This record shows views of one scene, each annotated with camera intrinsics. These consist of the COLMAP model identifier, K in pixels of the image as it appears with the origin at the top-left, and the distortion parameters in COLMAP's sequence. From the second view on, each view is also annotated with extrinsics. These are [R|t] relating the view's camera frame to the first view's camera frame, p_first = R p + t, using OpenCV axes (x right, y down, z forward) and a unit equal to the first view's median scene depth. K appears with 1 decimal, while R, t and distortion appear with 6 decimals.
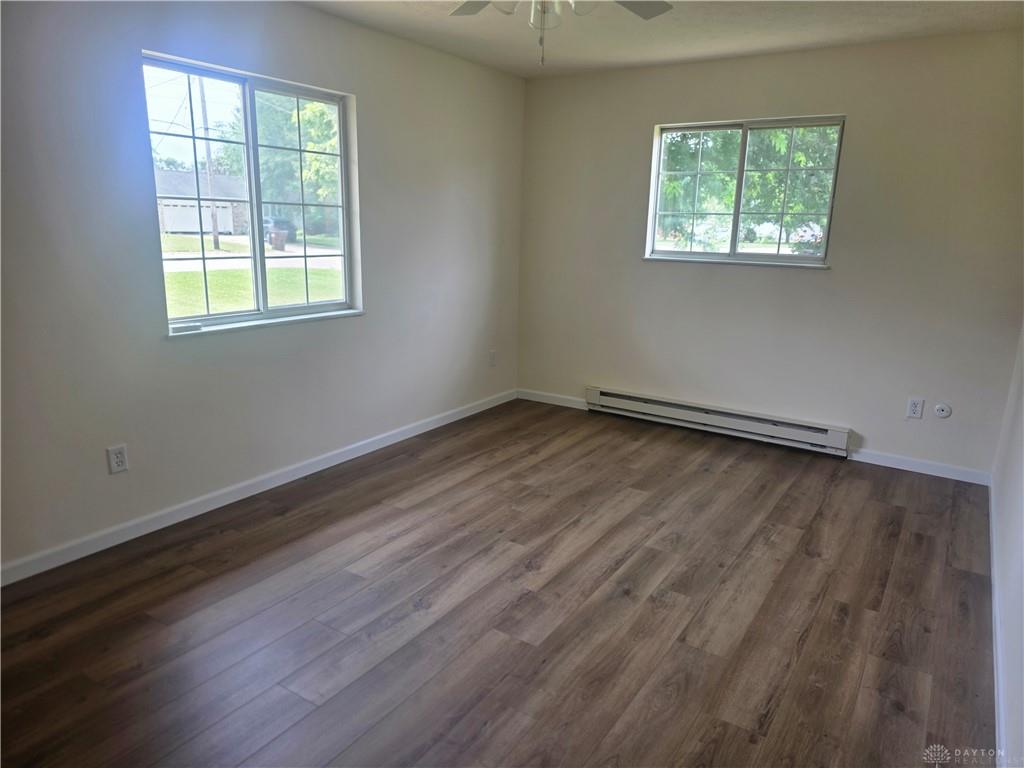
lens RADIAL K [[682.6, 0, 513.7], [0, 682.6, 383.6], [0, 0, 1]] dist [-0.009937, -0.002735]
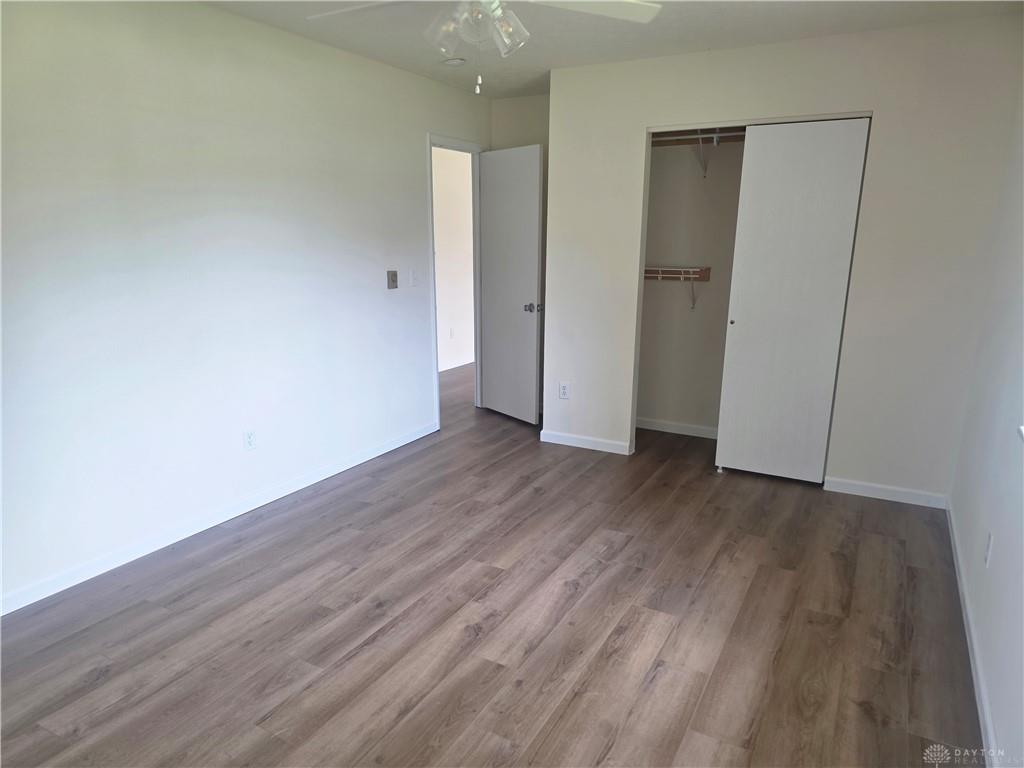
lens RADIAL K [[682.6, 0, 512.6], [0, 682.6, 385.5], [0, 0, 1]] dist [-0.009937, -0.002735]
pose [[-0.996143, -0.011802, -0.086945, 0.059956], [-0.048164, 0.901823, 0.429413, -0.410780], [0.073341, 0.431945, -0.898913, 1.714341]]
